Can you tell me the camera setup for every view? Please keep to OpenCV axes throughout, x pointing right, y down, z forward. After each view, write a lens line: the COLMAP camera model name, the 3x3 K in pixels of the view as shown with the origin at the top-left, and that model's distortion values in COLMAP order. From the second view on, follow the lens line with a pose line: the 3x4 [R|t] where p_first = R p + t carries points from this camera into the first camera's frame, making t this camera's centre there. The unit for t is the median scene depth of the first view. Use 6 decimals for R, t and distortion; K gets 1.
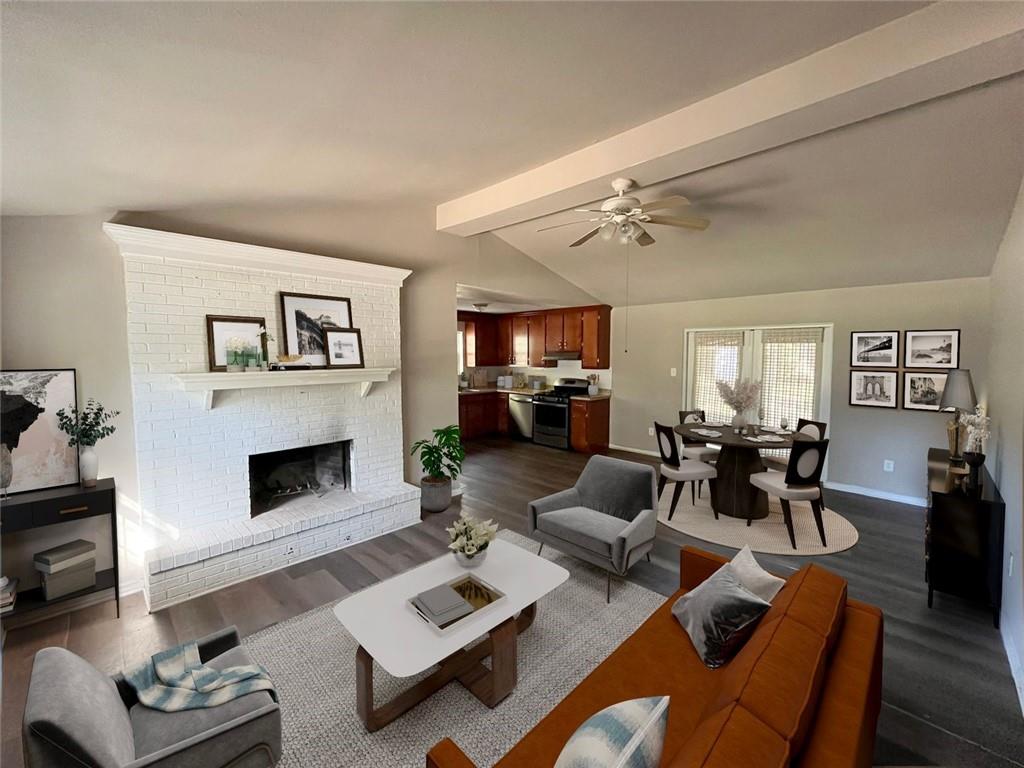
lens RADIAL K [[417.9, 0, 507.6], [0, 417.9, 374.1], [0, 0, 1]] dist [0.001483, -0.000089]
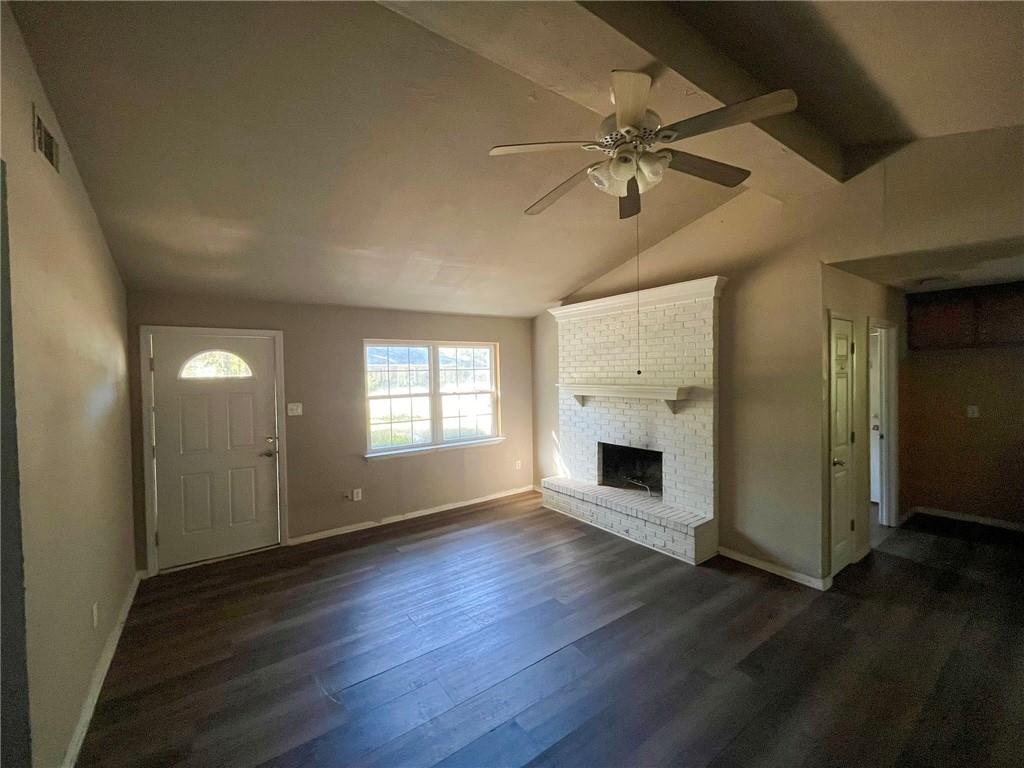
lens RADIAL K [[417.9, 0, 506.6], [0, 417.9, 385.1], [0, 0, 1]] dist [0.001483, -0.000089]
pose [[-0.157909, 0.036892, -0.986764, 0.824322], [-0.041003, 0.998195, 0.043881, -0.051928], [0.986602, 0.047389, -0.156112, 0.855625]]
